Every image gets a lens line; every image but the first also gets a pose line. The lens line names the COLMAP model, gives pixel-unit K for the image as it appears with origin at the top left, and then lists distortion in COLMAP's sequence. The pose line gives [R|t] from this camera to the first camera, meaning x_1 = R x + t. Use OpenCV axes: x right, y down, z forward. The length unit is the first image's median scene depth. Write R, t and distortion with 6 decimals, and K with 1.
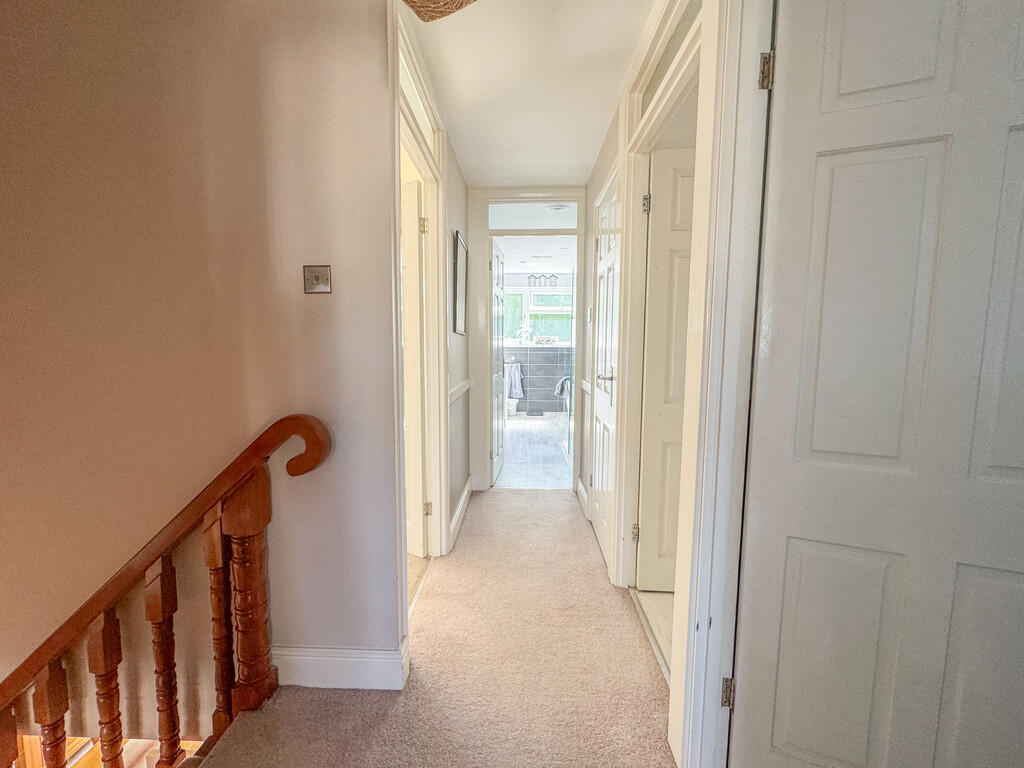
lens RADIAL K [[423.5, 0, 510.4], [0, 423.5, 384.2], [0, 0, 1]] dist [0.000745, 0.000329]
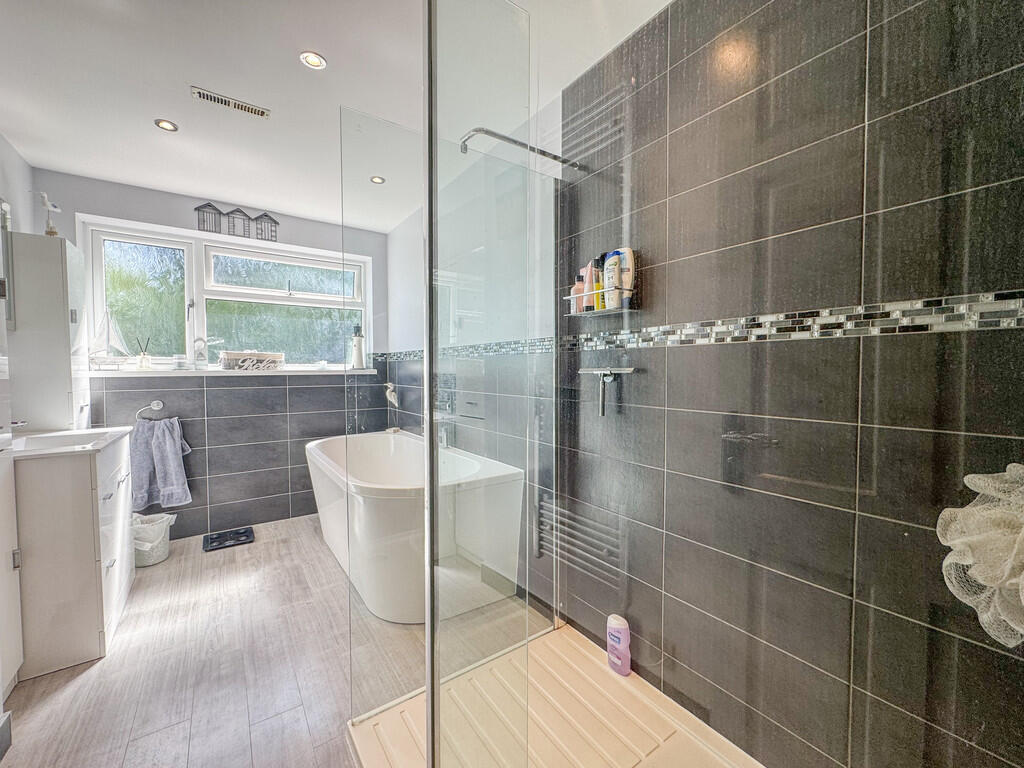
lens RADIAL K [[423.5, 0, 515.0], [0, 423.5, 383.5], [0, 0, 1]] dist [0.000745, 0.000329]
pose [[0.799589, -0.028675, 0.599863, 0.037118], [0.062913, 0.997363, -0.036183, -0.046791], [-0.597244, 0.066671, 0.799284, 0.490005]]
